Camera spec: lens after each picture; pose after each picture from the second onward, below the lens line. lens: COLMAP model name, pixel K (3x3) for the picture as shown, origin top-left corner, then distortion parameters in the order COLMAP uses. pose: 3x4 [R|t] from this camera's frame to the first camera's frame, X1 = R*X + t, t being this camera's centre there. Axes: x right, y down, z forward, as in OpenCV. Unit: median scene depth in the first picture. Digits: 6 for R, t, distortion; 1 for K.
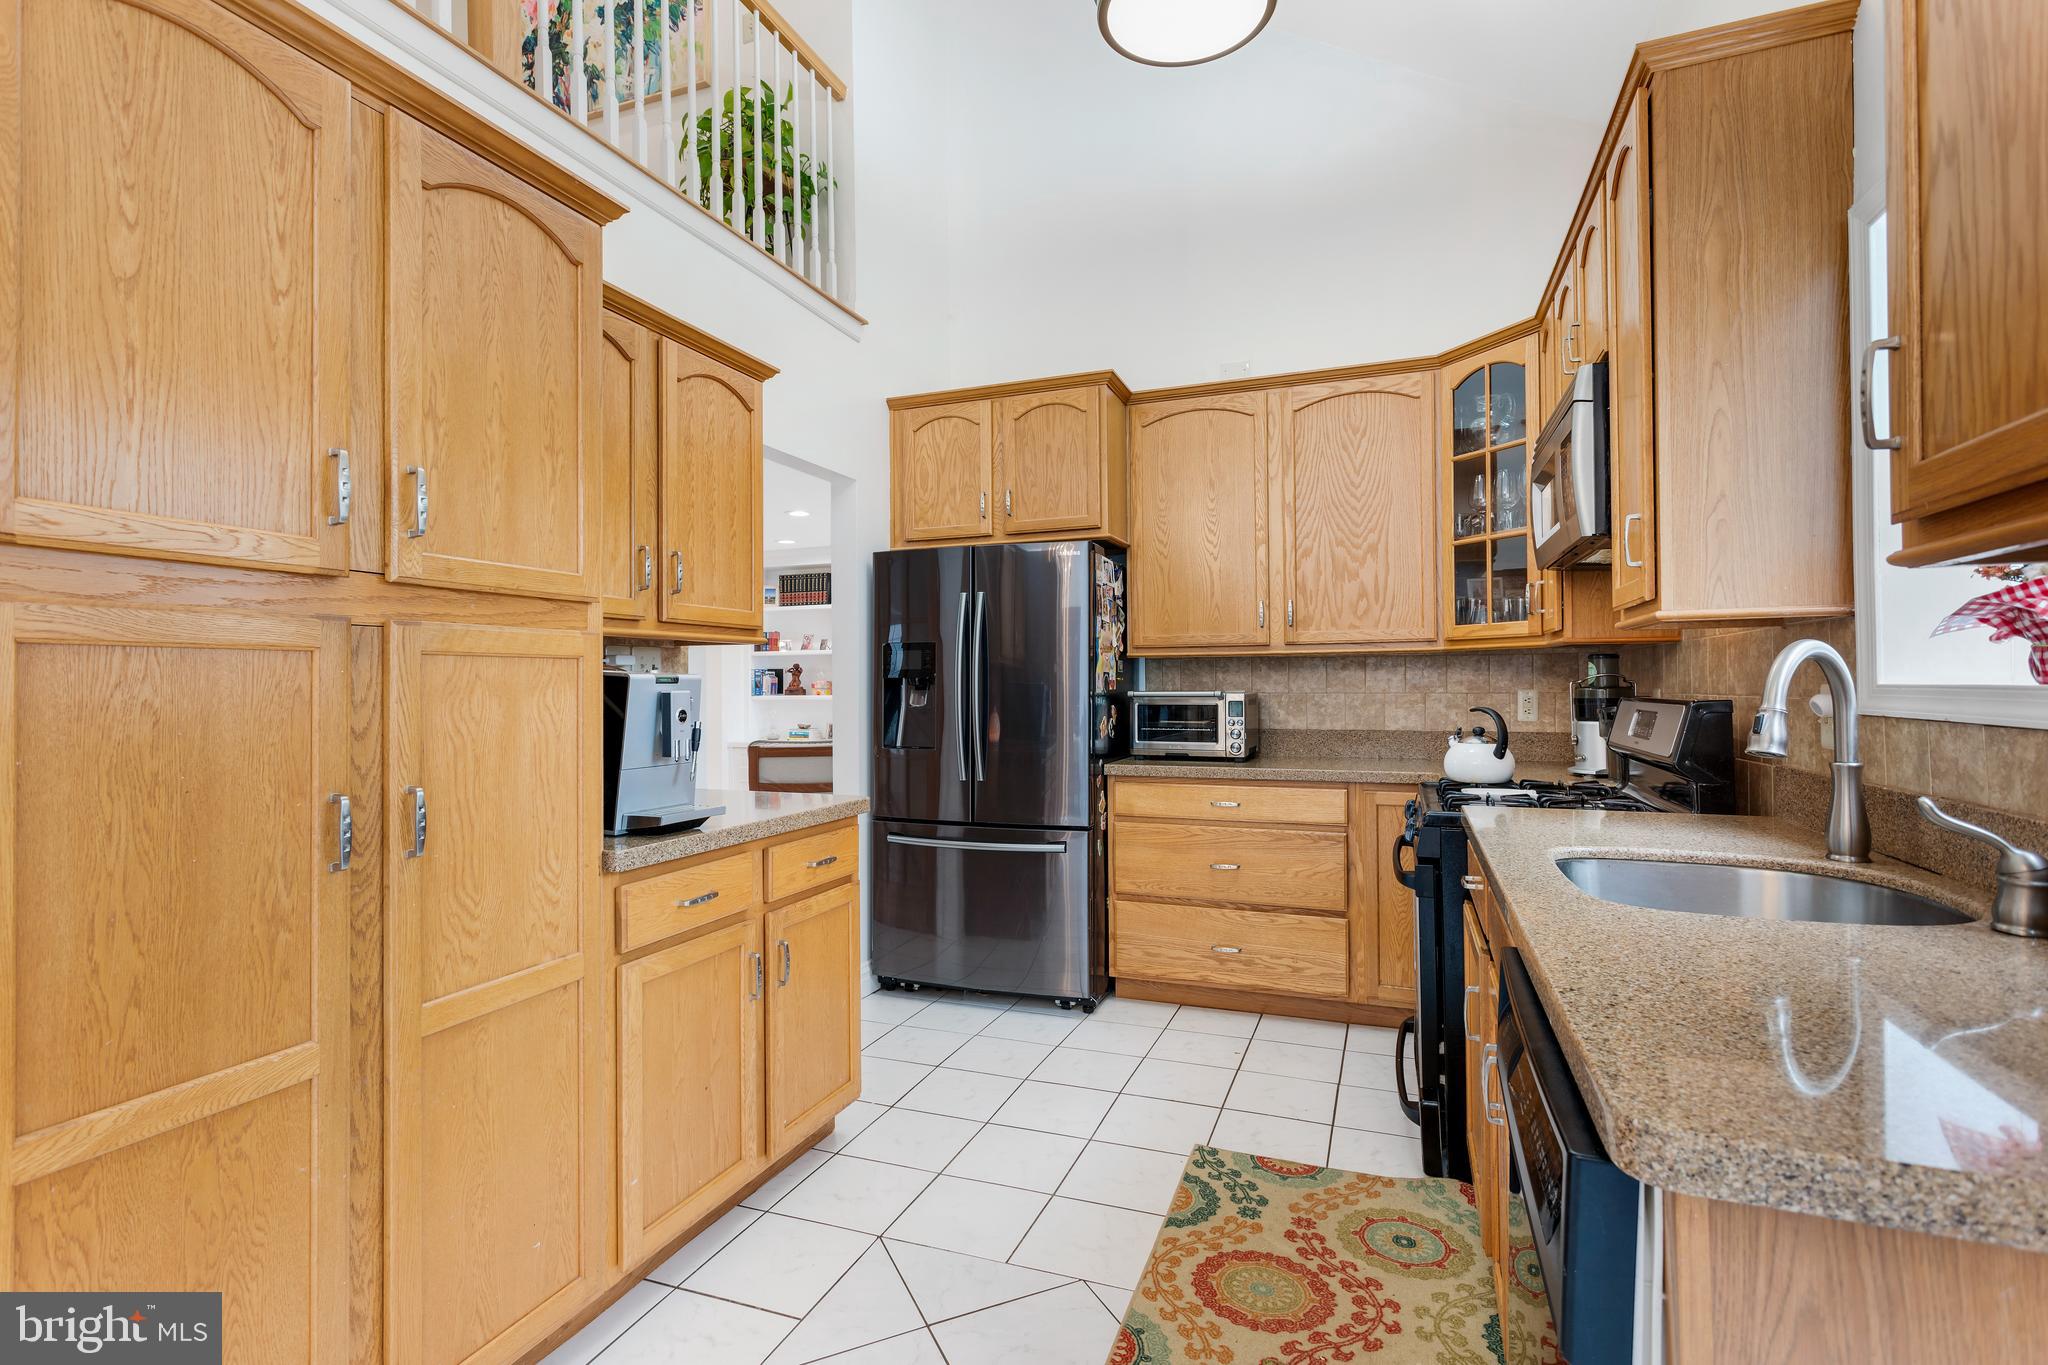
lens RADIAL K [[958.8, 0, 1024.0], [0, 958.8, 682.5], [0, 0, 1]] dist [0.009466, 0.001388]
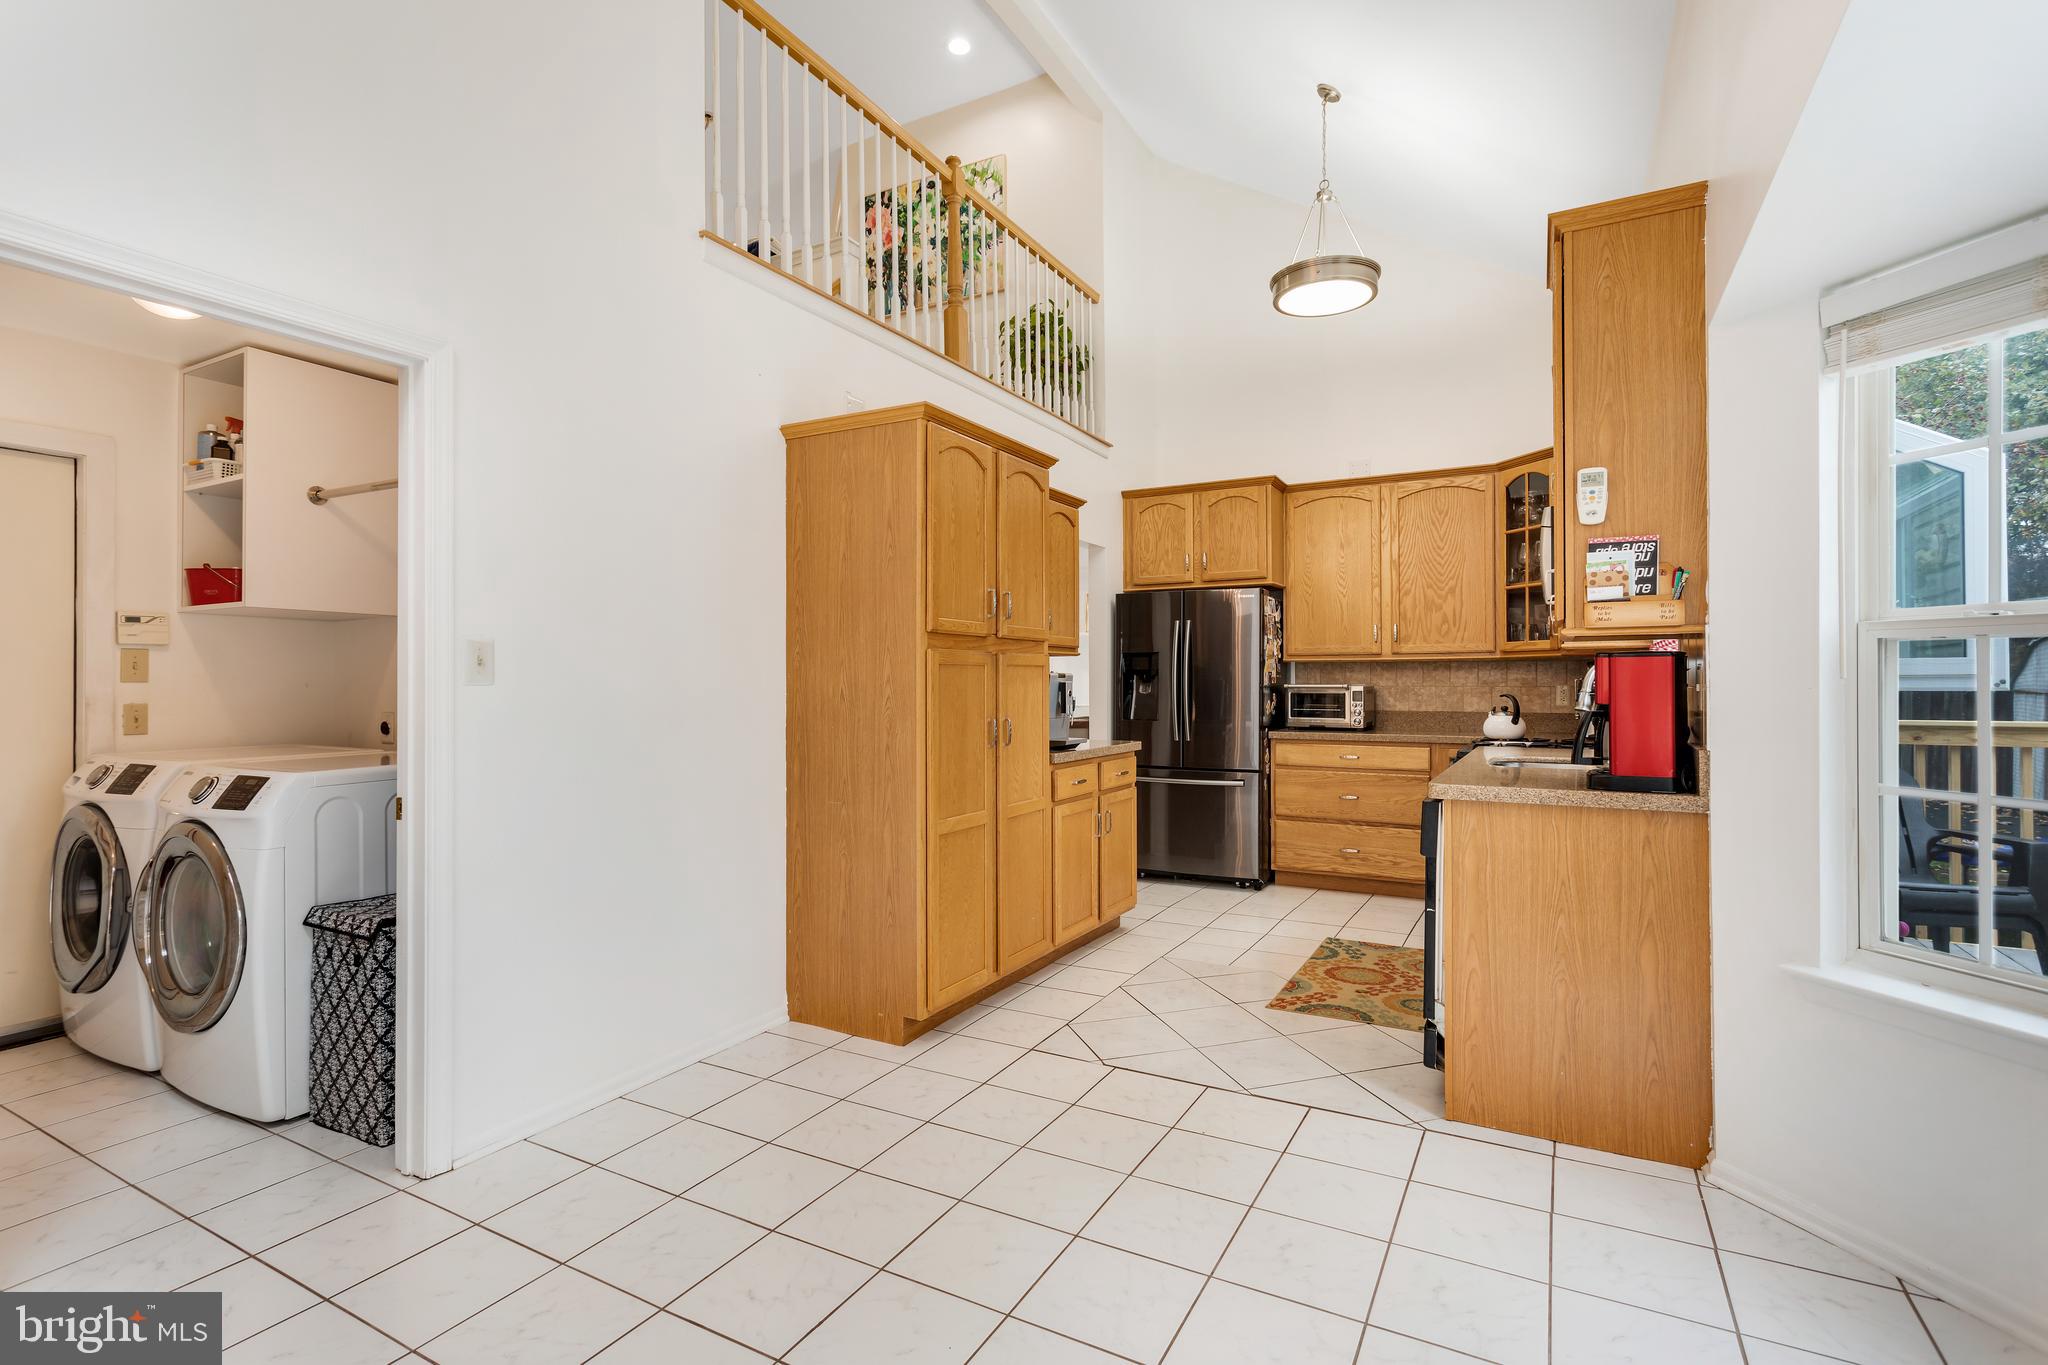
lens RADIAL K [[958.8, 0, 1024.0], [0, 958.8, 682.5], [0, 0, 1]] dist [0.009466, 0.001388]
pose [[0.990465, 0.004705, -0.137684, -0.093668], [-0.004139, 0.999982, 0.004394, 0.001329], [0.137702, -0.003782, 0.990467, -0.581802]]
